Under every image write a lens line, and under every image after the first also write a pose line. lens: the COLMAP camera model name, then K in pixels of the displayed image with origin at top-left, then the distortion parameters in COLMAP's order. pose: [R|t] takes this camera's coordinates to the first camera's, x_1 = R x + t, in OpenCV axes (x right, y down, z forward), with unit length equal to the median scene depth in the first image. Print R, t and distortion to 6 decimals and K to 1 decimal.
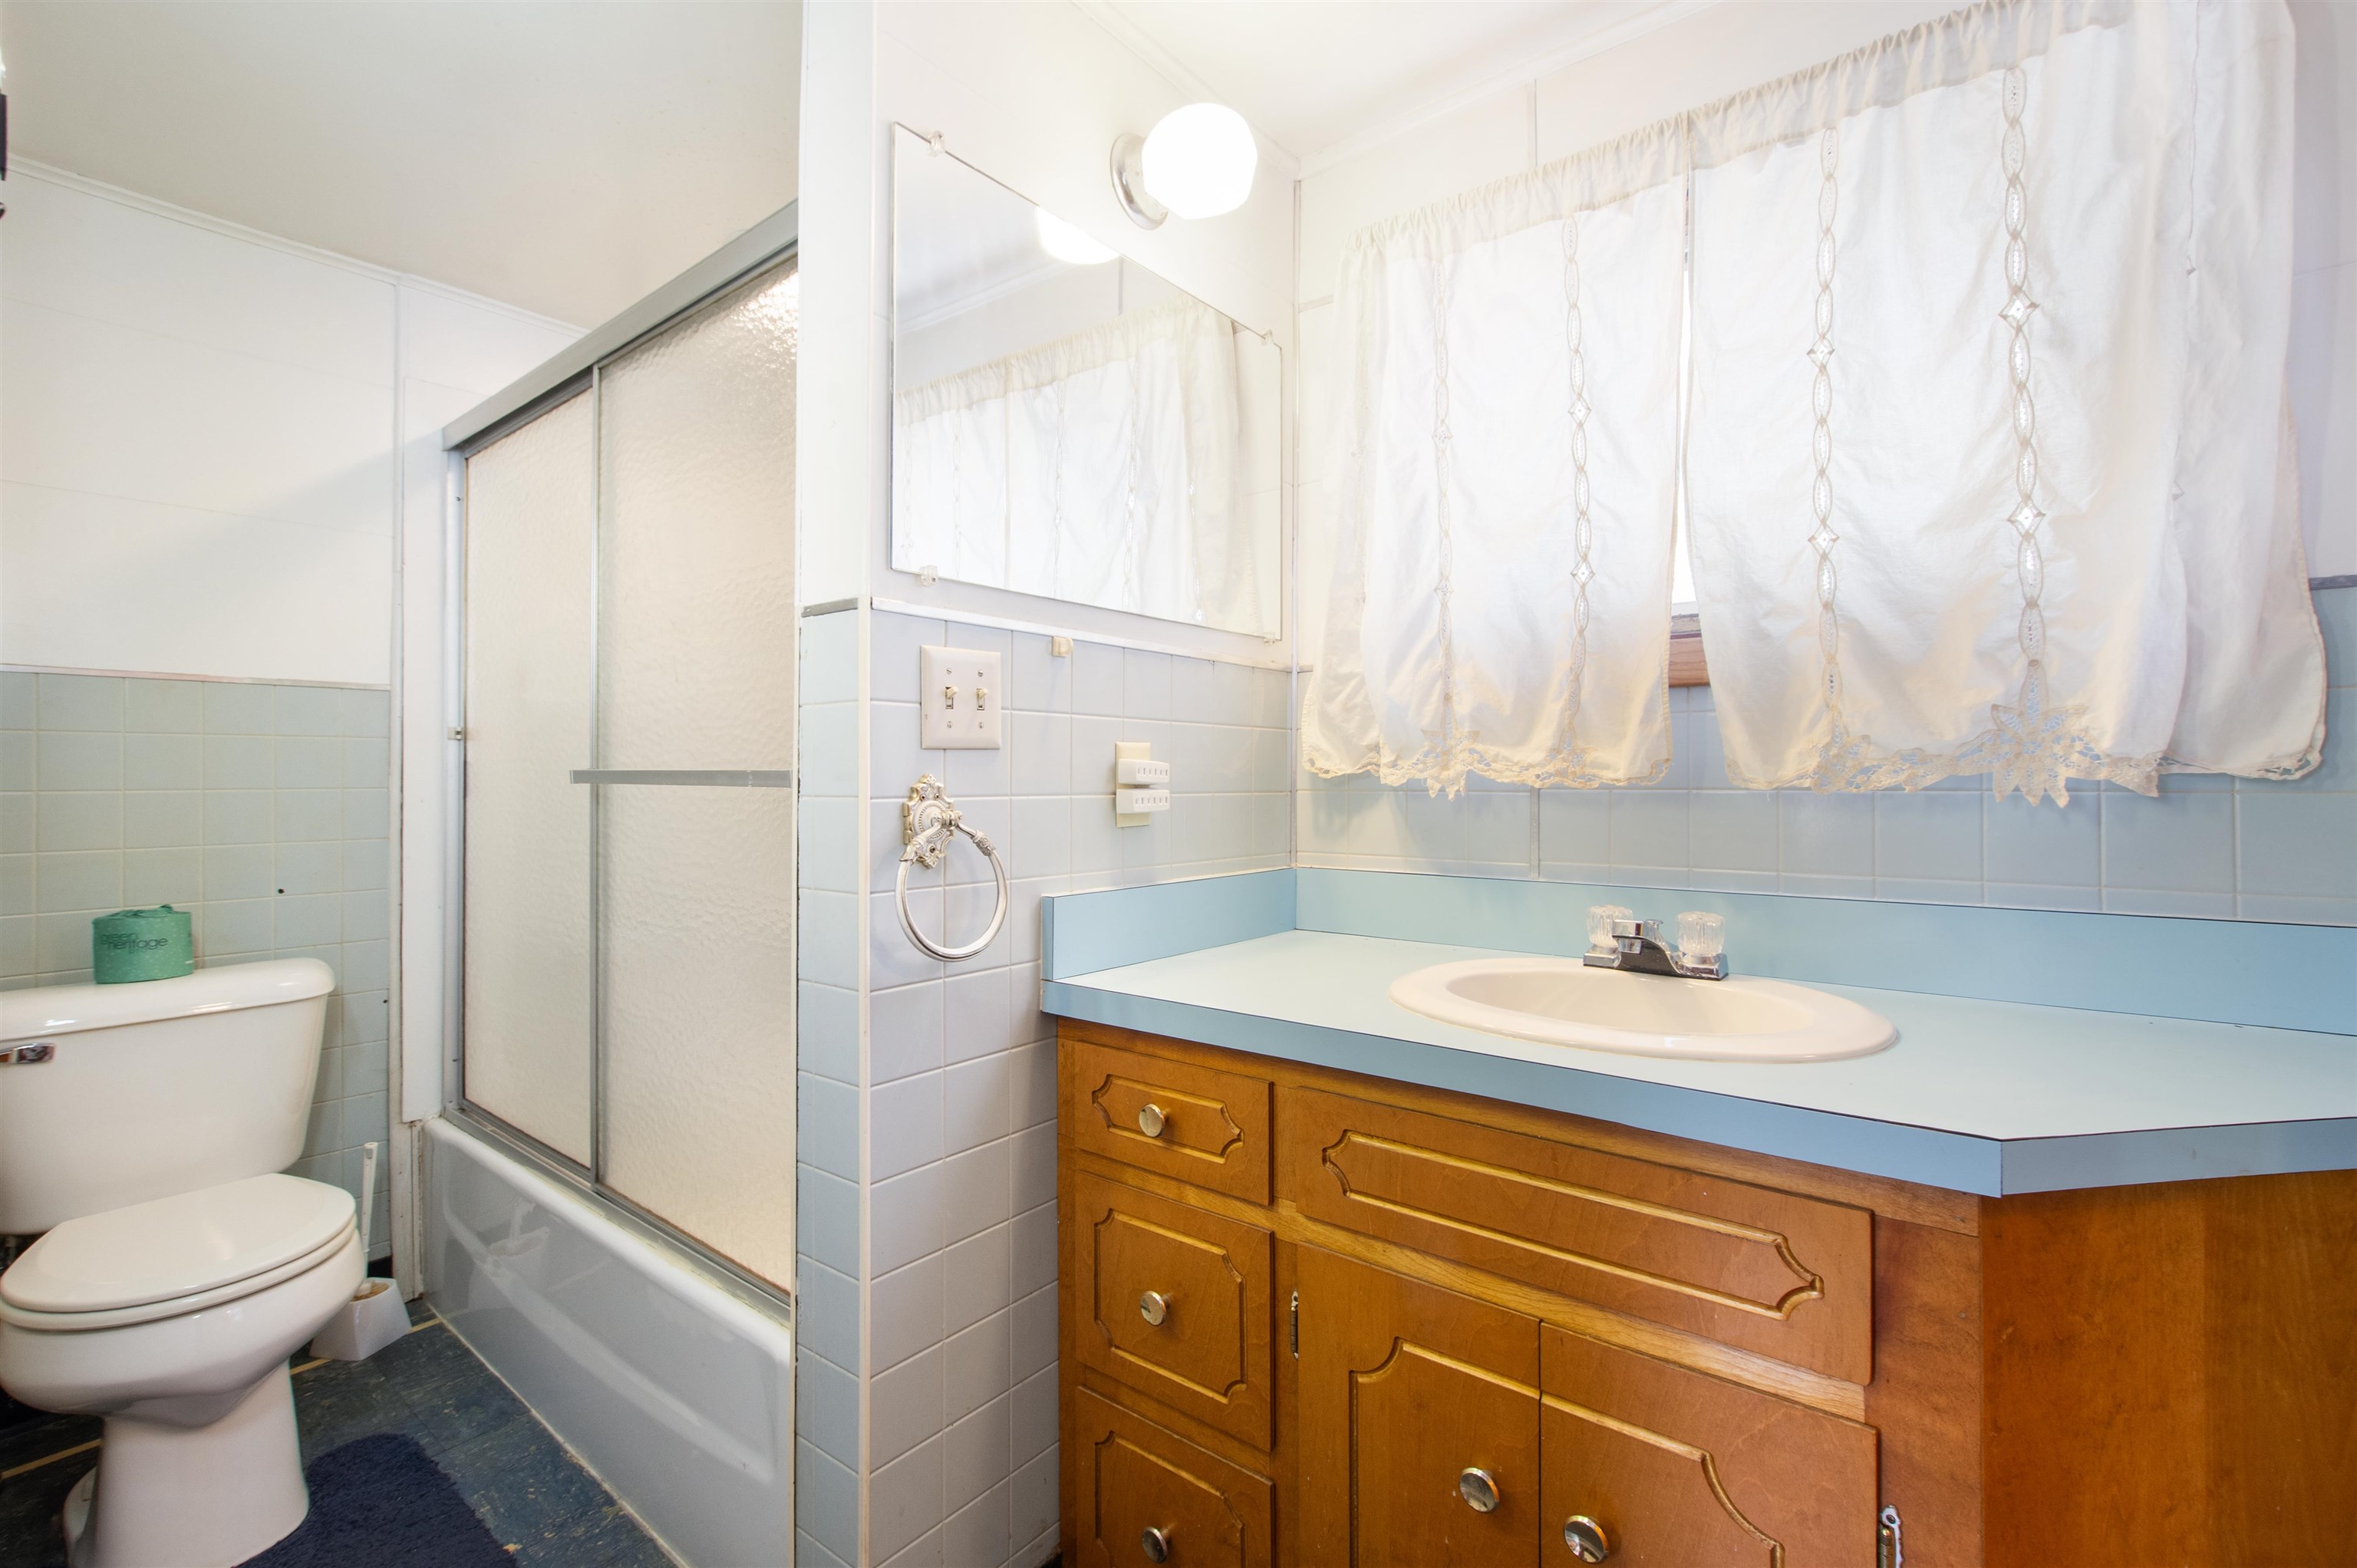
lens RADIAL K [[1038.2, 0, 1191.2], [0, 1038.2, 790.0], [0, 0, 1]] dist [-0.013929, 0.000618]
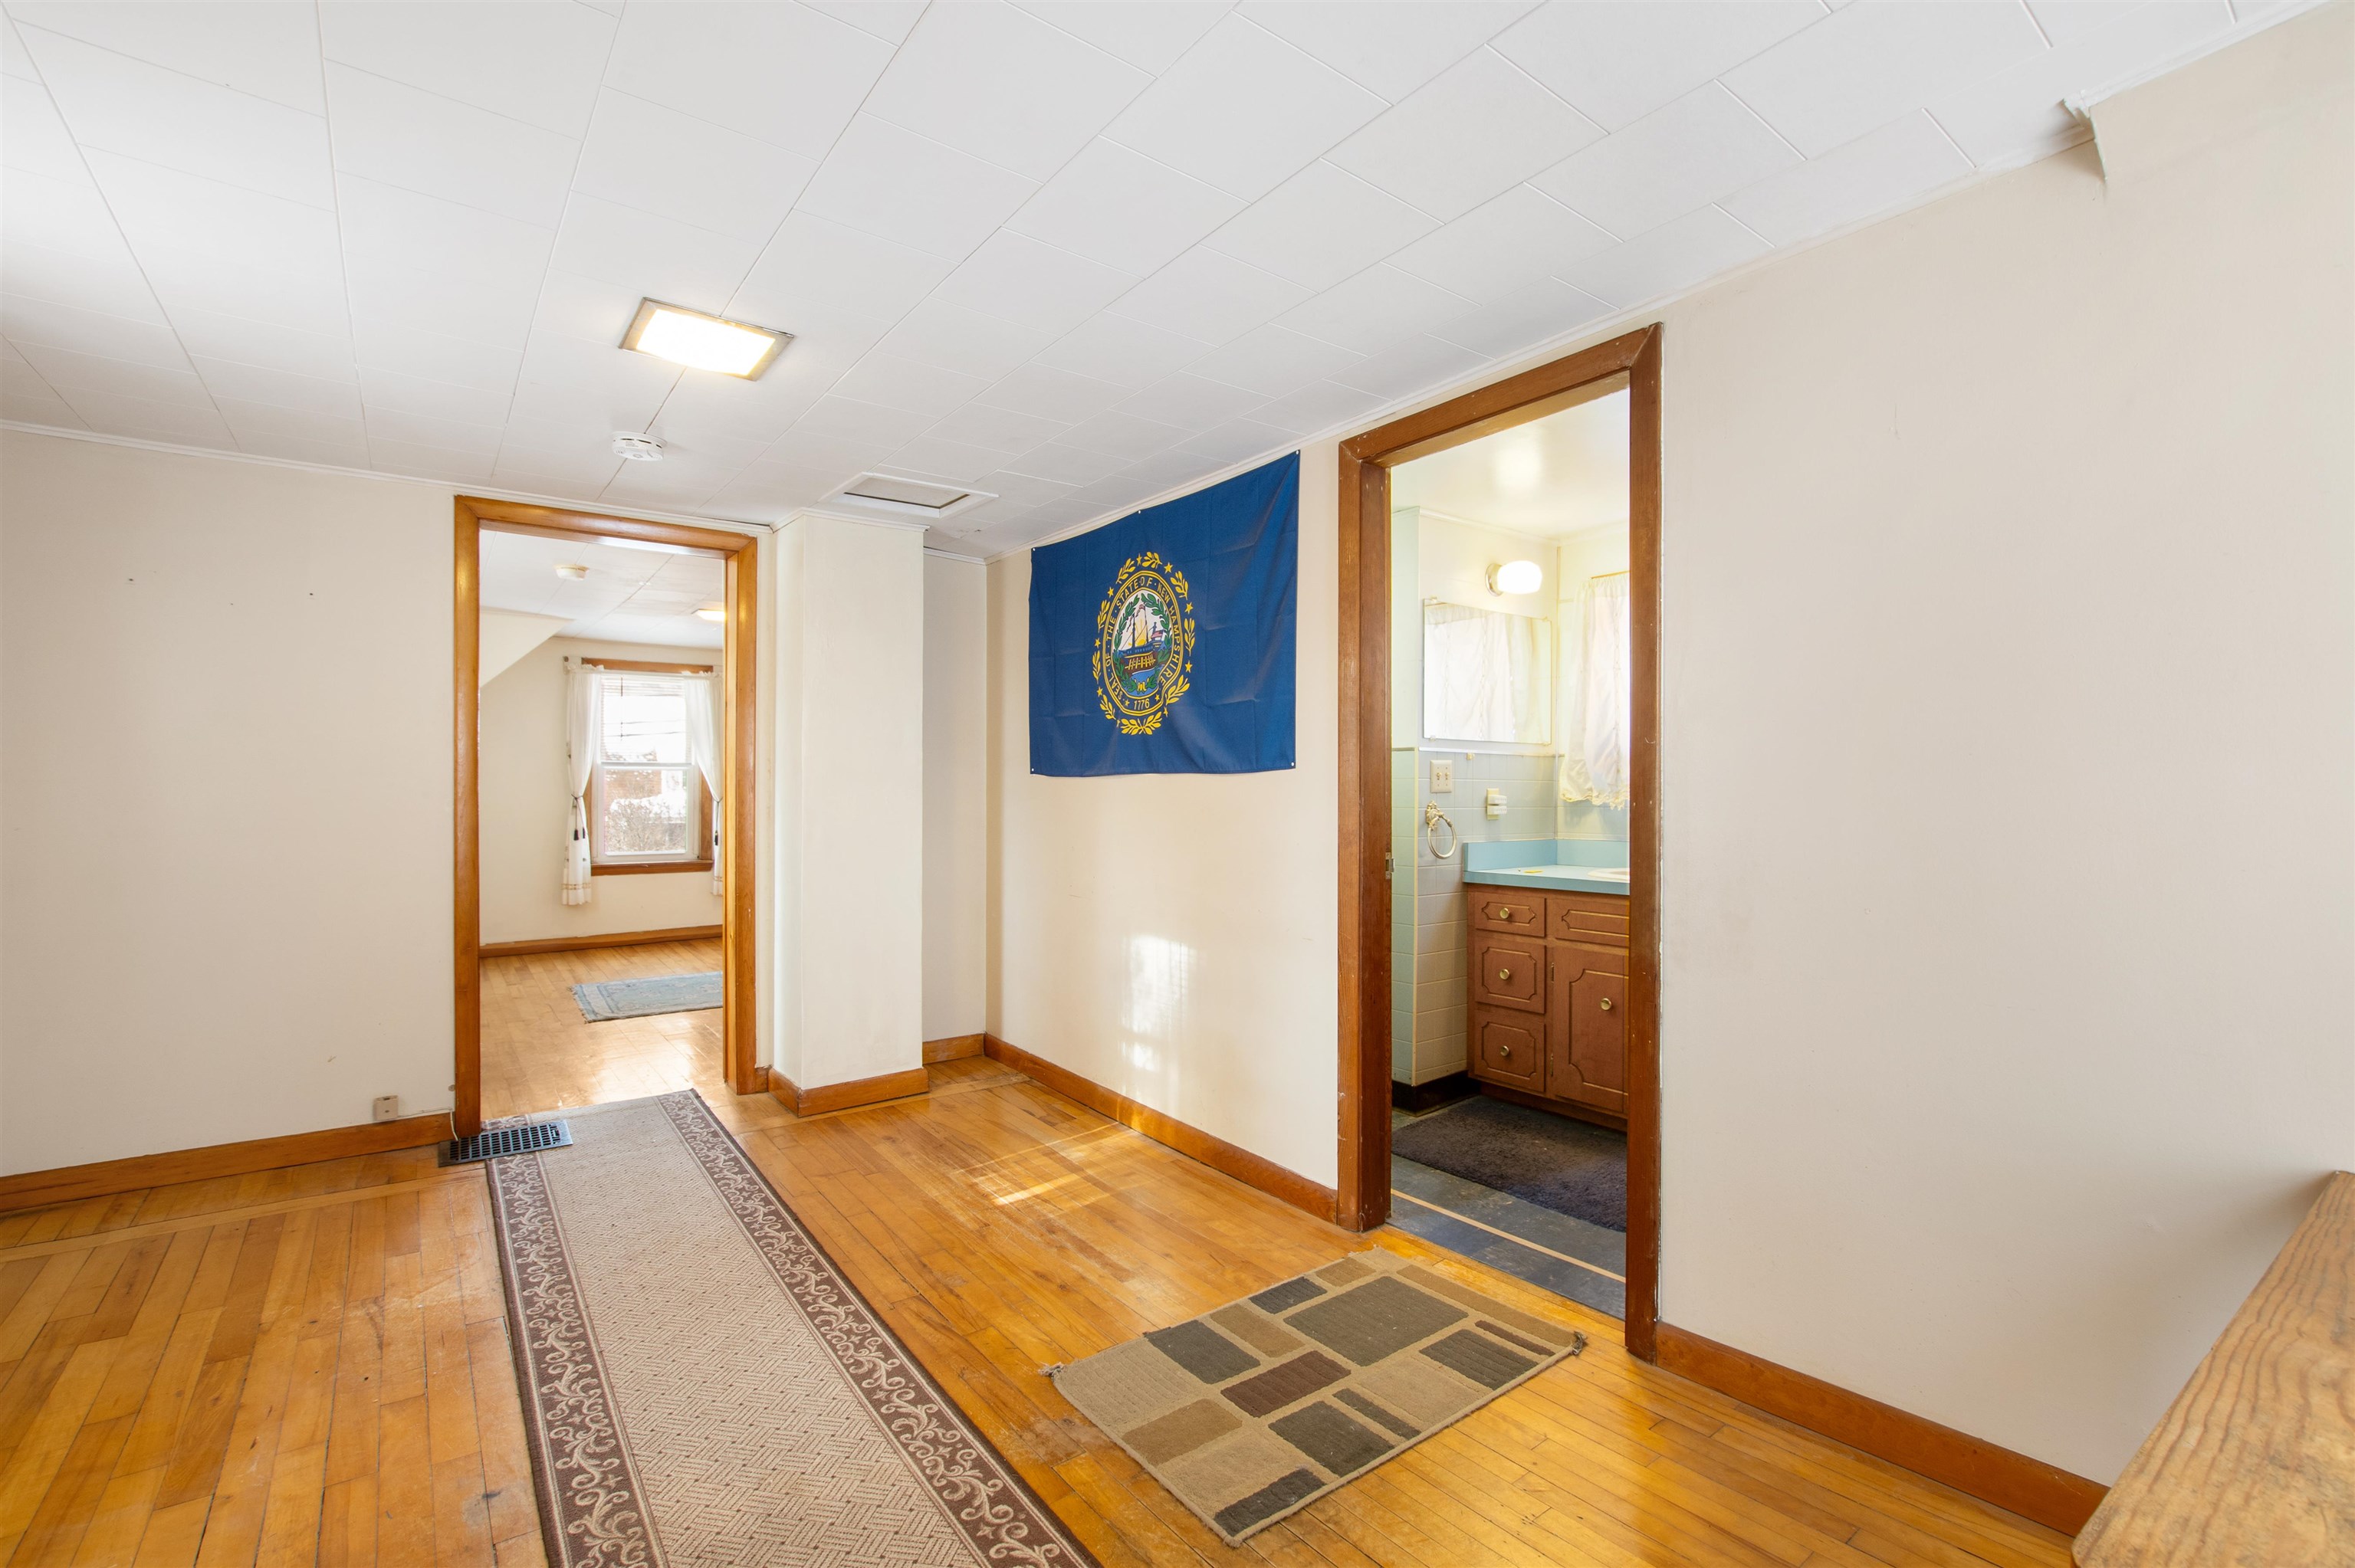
lens RADIAL K [[1037.2, 0, 1190.1], [0, 1037.2, 790.0], [0, 0, 1]] dist [-0.013929, 0.000618]
pose [[0.967150, 0.005007, -0.254155, -0.147293], [-0.008841, 0.999864, -0.013947, 0.003099], [0.254051, 0.015736, 0.967063, -2.029945]]
